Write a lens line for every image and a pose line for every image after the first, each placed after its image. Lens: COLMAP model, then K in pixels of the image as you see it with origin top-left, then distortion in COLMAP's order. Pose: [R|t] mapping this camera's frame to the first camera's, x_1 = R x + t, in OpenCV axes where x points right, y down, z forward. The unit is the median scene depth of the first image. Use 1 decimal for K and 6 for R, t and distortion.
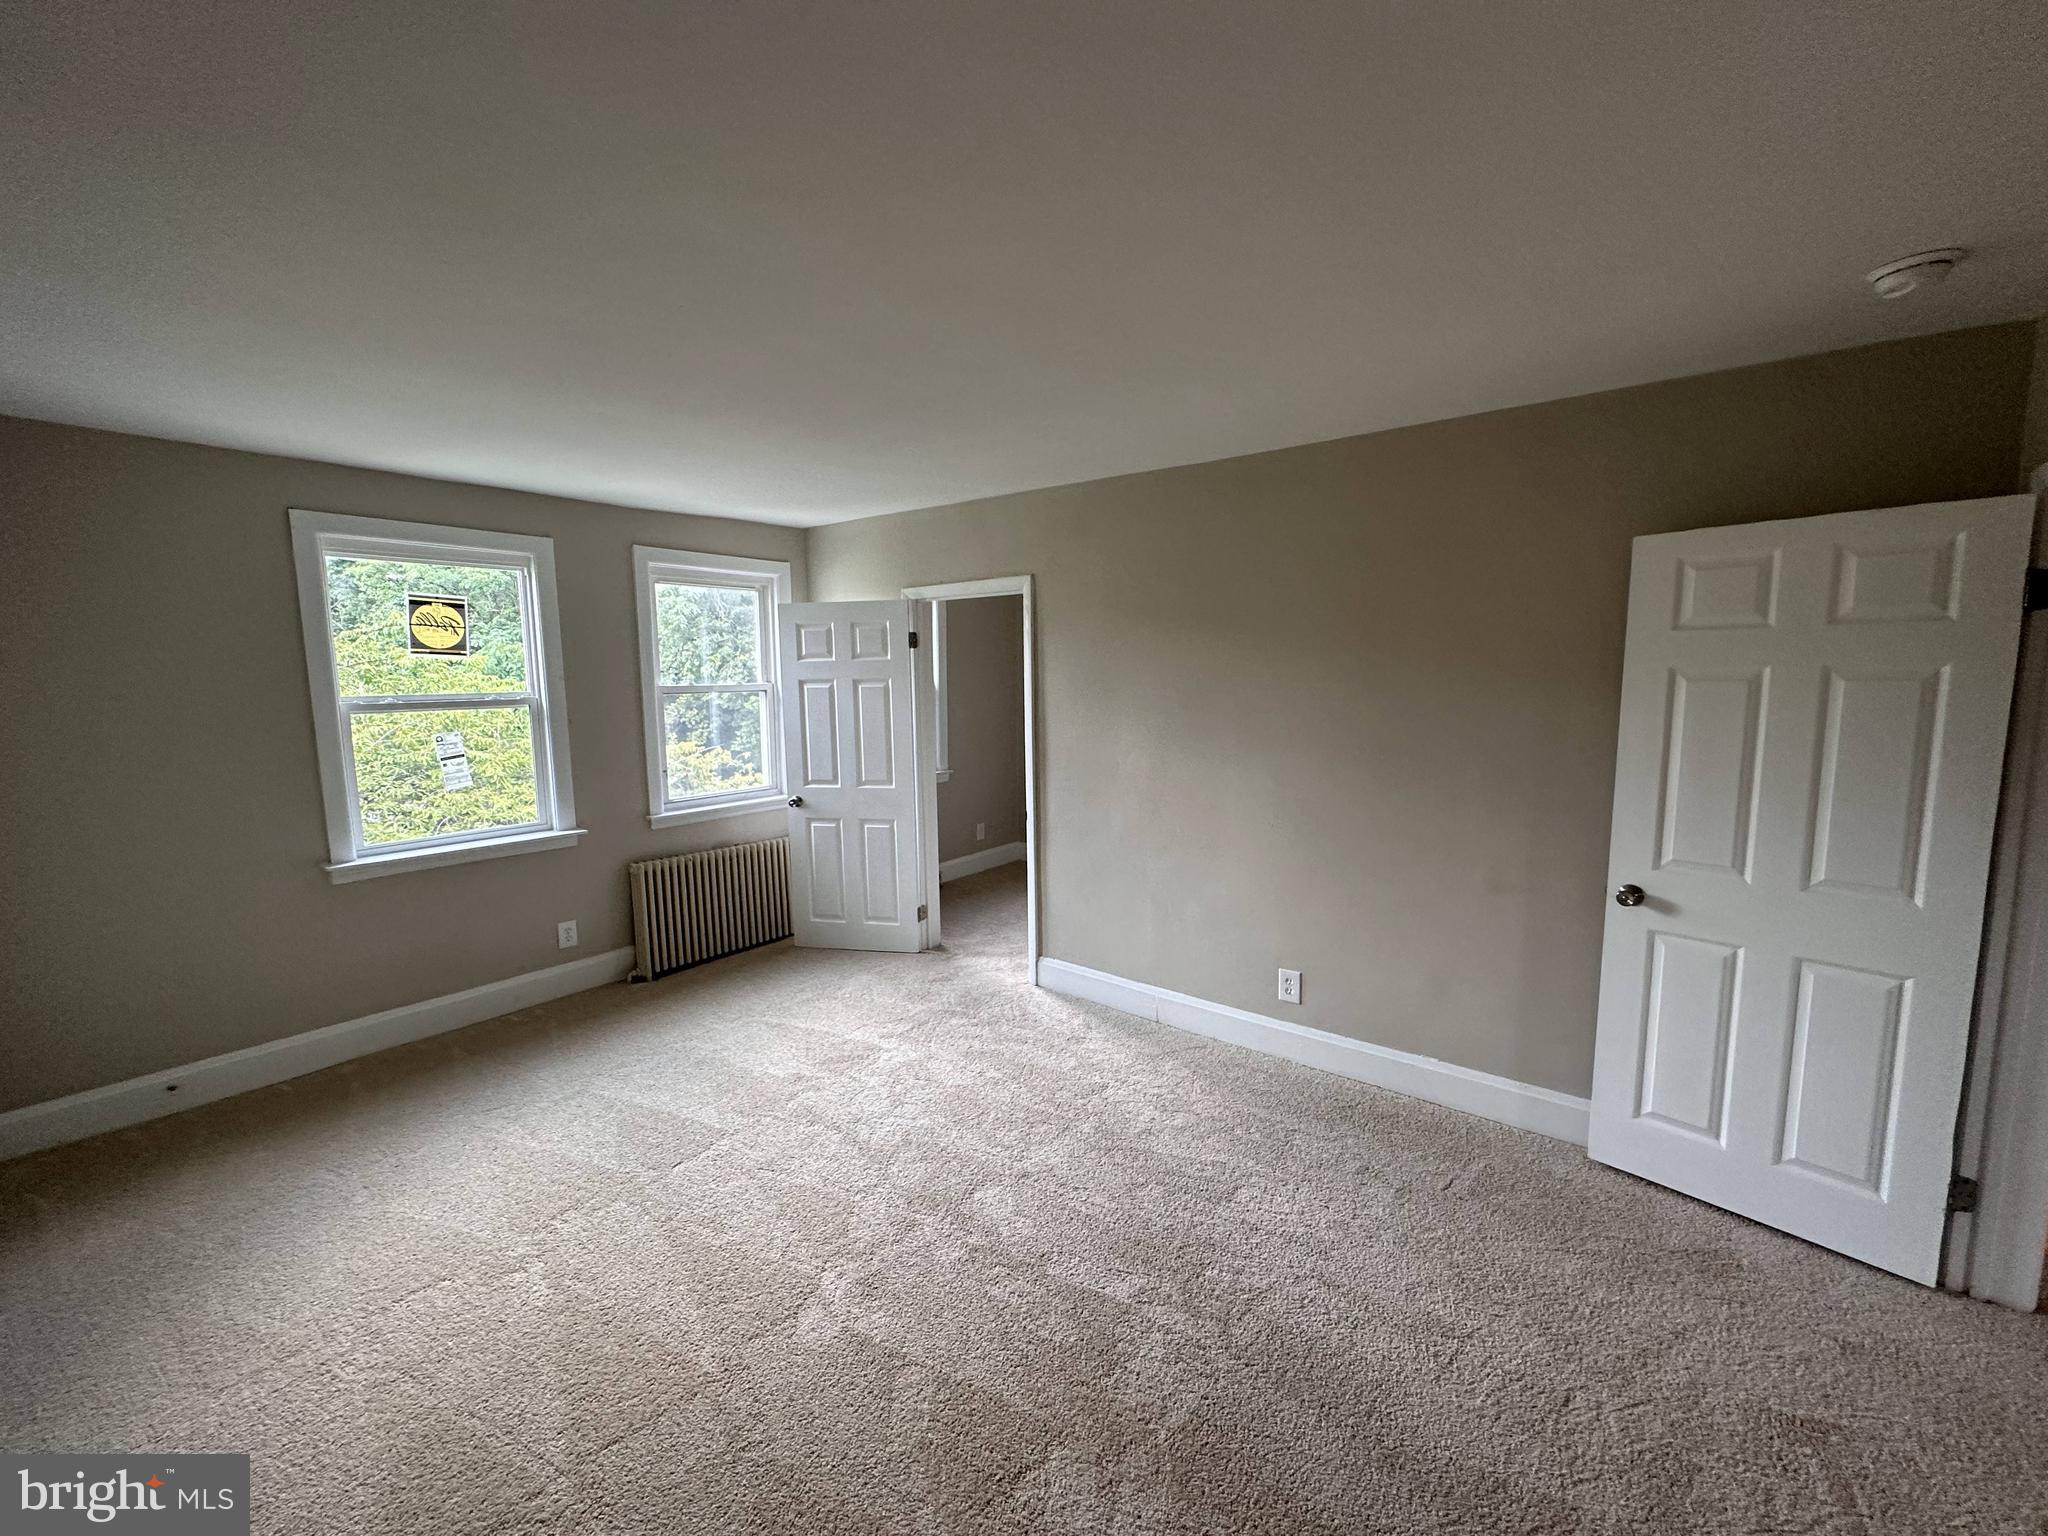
lens RADIAL K [[812.6, 0, 1023.8], [0, 812.6, 776.2], [0, 0, 1]] dist [-0.000995, -0.000166]
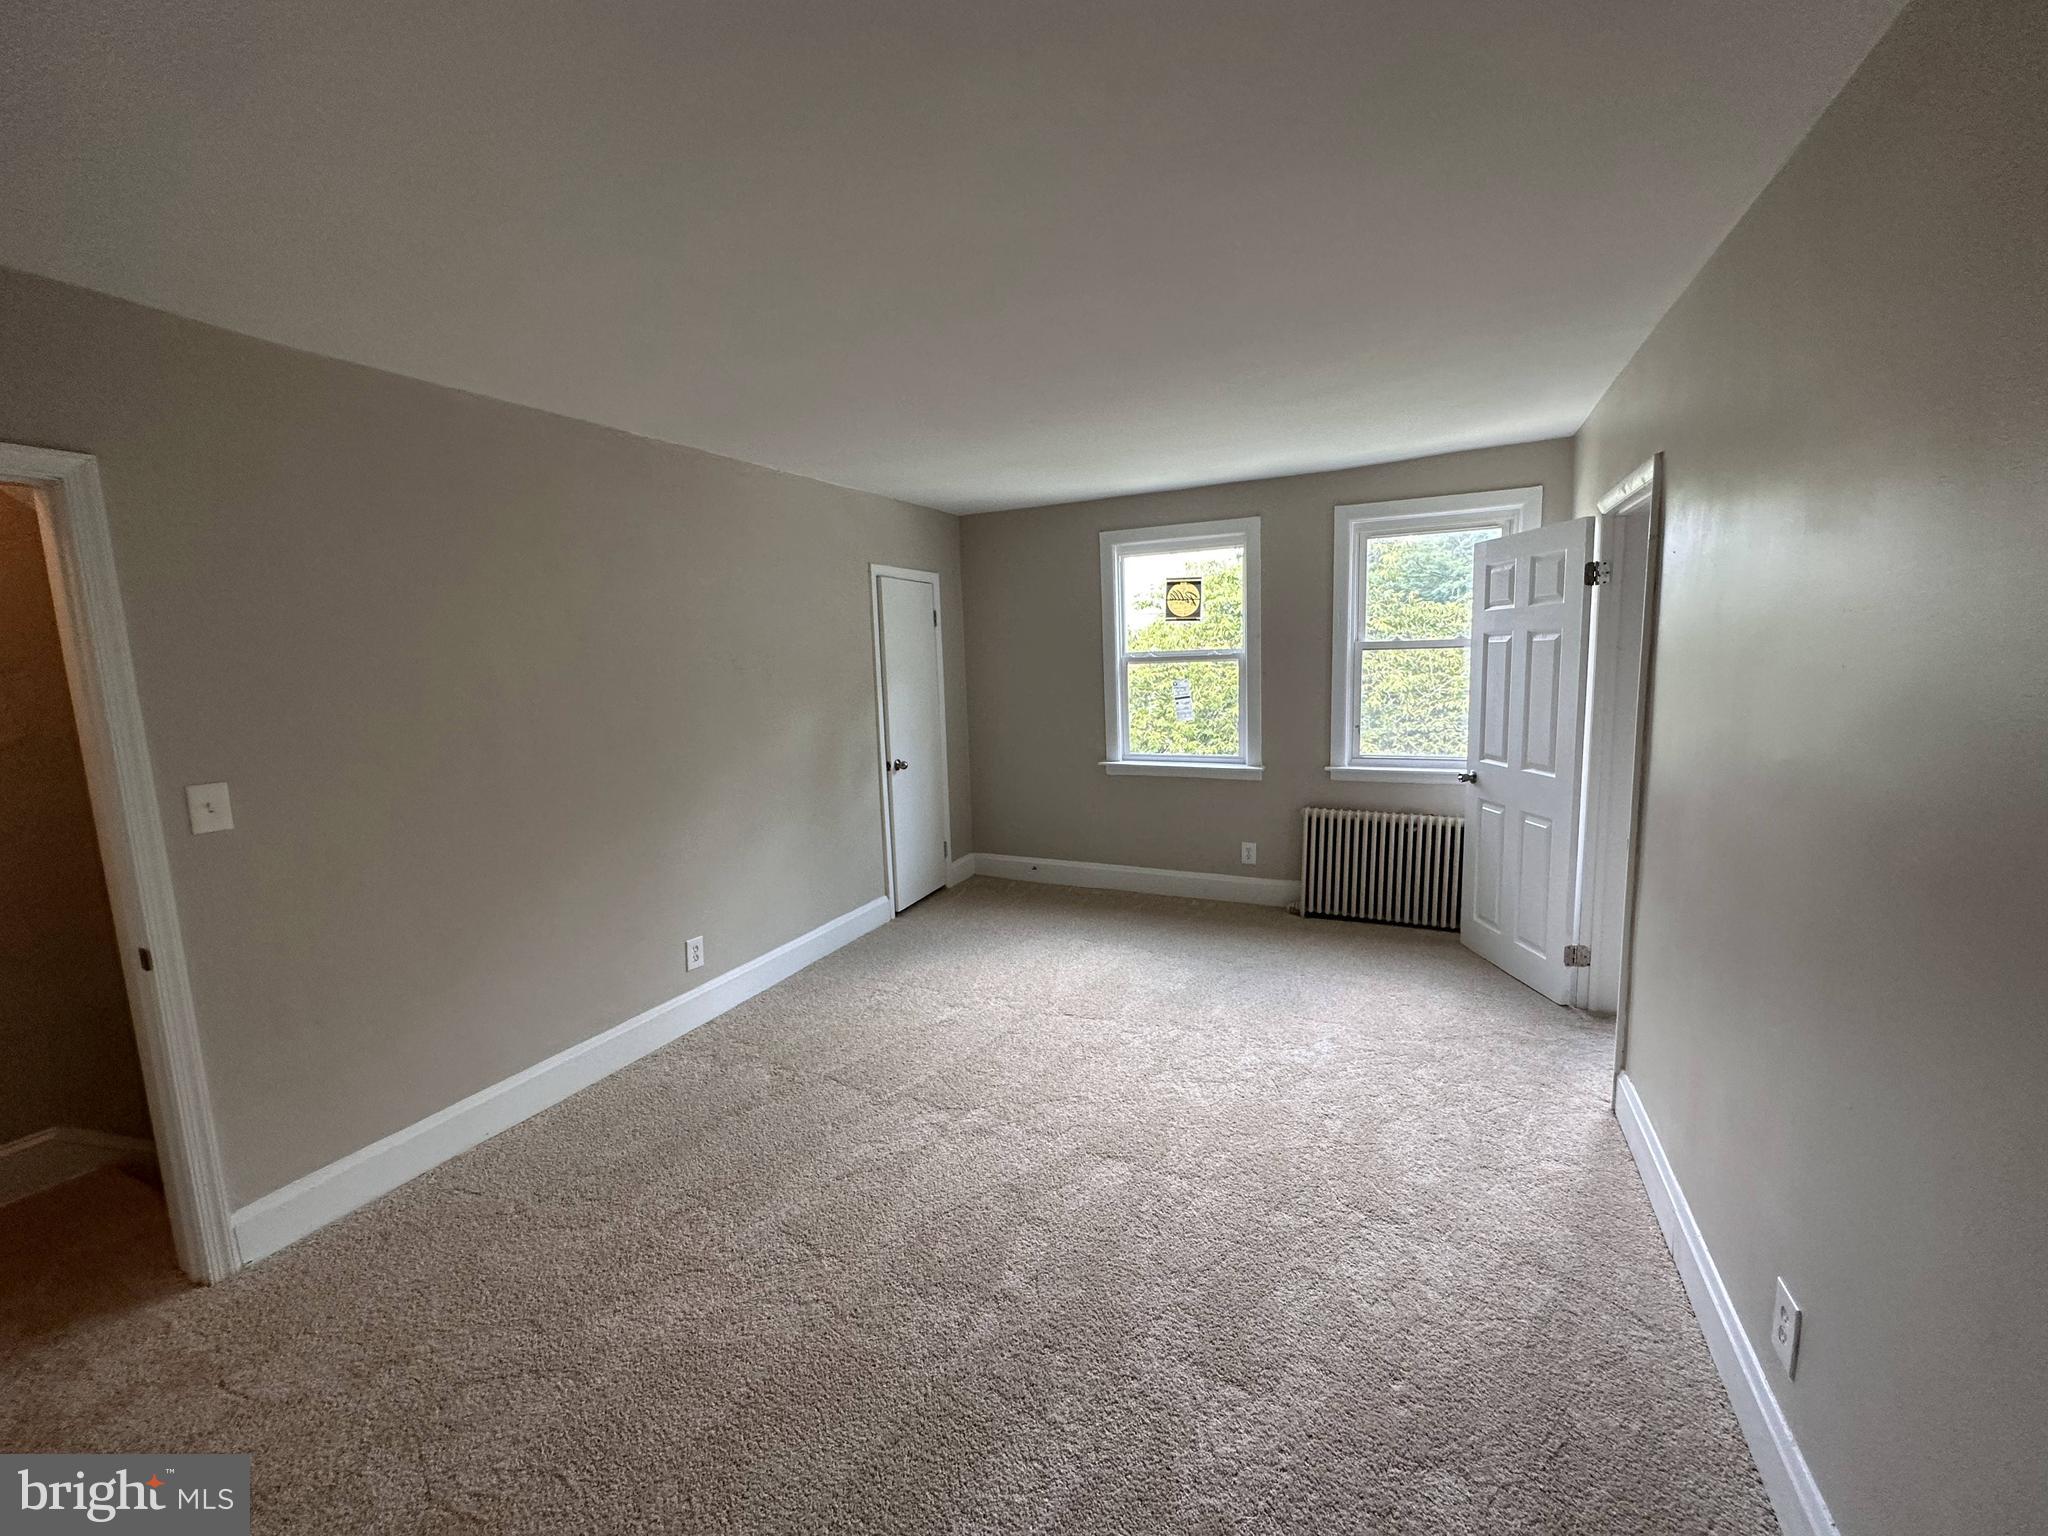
lens RADIAL K [[822.6, 0, 1017.3], [0, 822.6, 762.0], [0, 0, 1]] dist [-0.000445, -0.000061]
pose [[0.215384, 0.133723, -0.967330, 0.503191], [-0.092502, 0.988919, 0.116111, -0.044758], [0.972139, 0.064471, 0.225367, 0.384892]]
